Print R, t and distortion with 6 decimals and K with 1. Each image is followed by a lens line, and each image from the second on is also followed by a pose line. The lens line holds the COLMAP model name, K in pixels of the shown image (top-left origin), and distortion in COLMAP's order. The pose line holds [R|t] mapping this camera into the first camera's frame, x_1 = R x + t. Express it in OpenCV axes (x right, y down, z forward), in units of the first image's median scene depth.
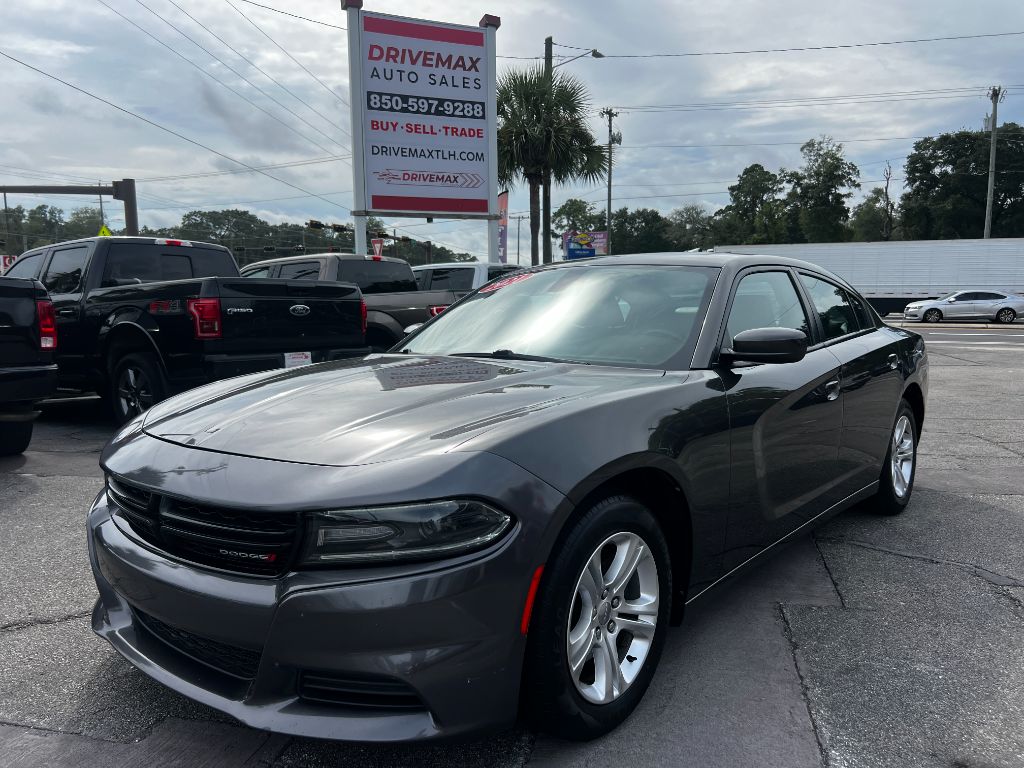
lens RADIAL K [[789.8, 0, 544.5], [0, 789.8, 380.2], [0, 0, 1]] dist [0.056881, -0.062654]
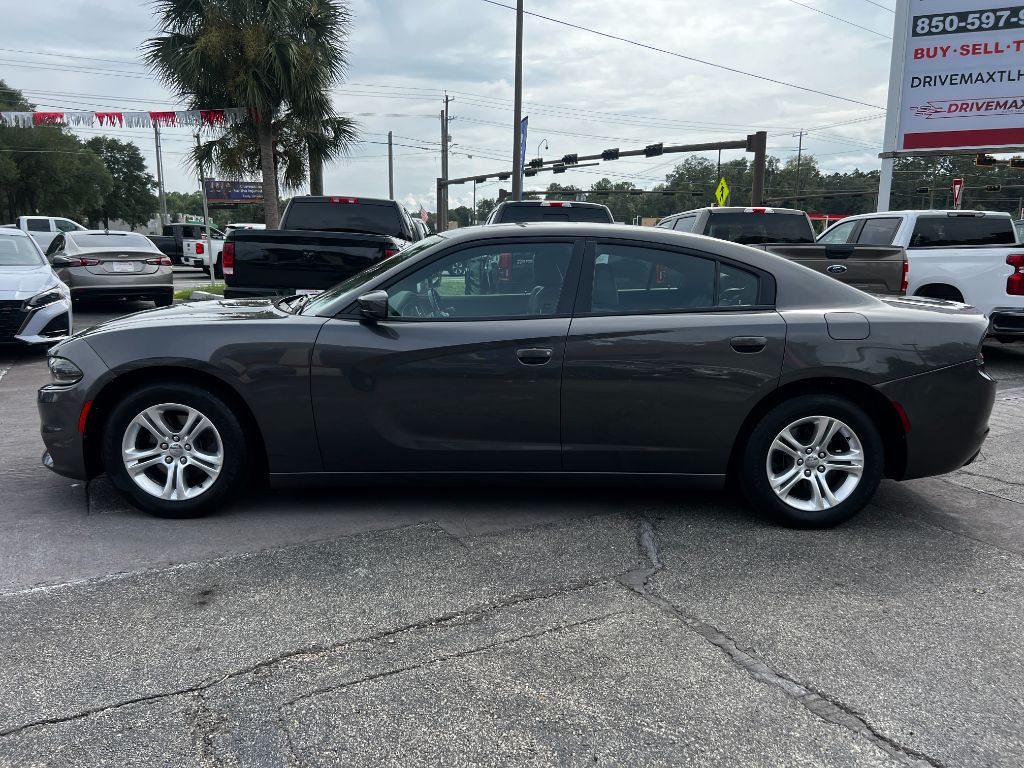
lens RADIAL K [[791.5, 0, 501.5], [0, 791.5, 385.9], [0, 0, 1]] dist [0.067748, -0.079231]
pose [[0.631190, 0.157232, -0.759524, 0.224829], [-0.098677, 0.987559, 0.122434, -0.014671], [0.769326, -0.002332, 0.638853, 0.056799]]
